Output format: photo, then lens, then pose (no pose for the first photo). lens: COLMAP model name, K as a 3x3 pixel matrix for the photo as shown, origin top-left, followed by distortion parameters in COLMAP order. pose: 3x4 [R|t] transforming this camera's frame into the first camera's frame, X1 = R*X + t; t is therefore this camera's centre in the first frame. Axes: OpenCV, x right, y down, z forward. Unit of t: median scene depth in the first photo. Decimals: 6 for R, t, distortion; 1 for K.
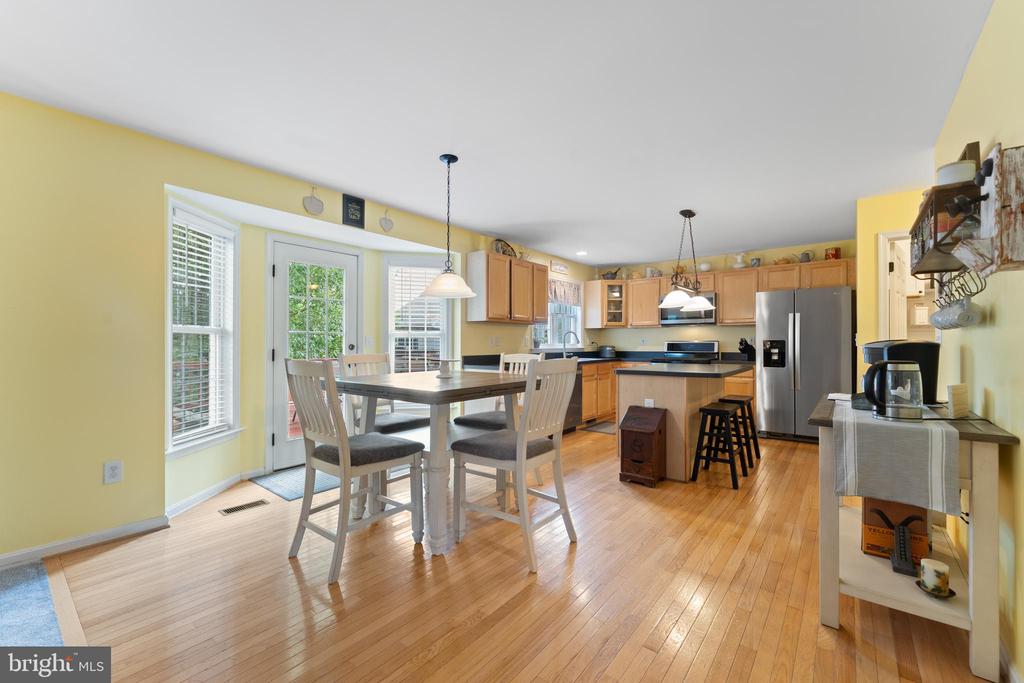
lens RADIAL K [[410.2, 0, 511.0], [0, 410.2, 343.1], [0, 0, 1]] dist [-0.000618, -0.000153]
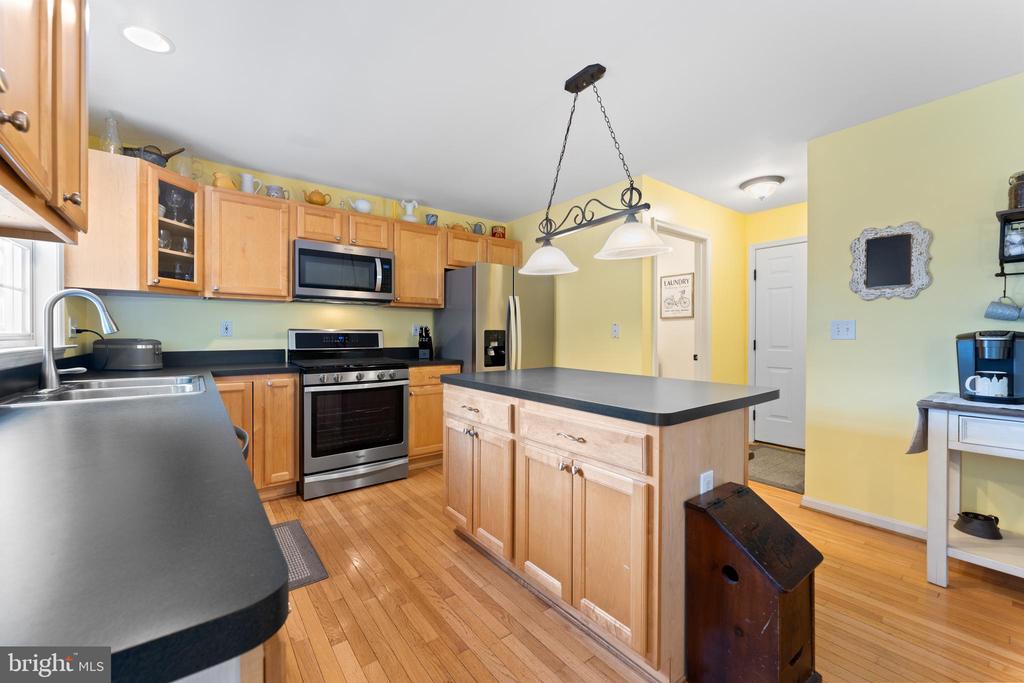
lens RADIAL K [[410.2, 0, 505.9], [0, 410.2, 338.3], [0, 0, 1]] dist [-0.000618, -0.000153]
pose [[0.240277, -0.007086, 0.970679, -0.068139], [-0.003086, 0.999963, 0.008064, 0.001641], [-0.970700, -0.004933, 0.240246, 0.741133]]
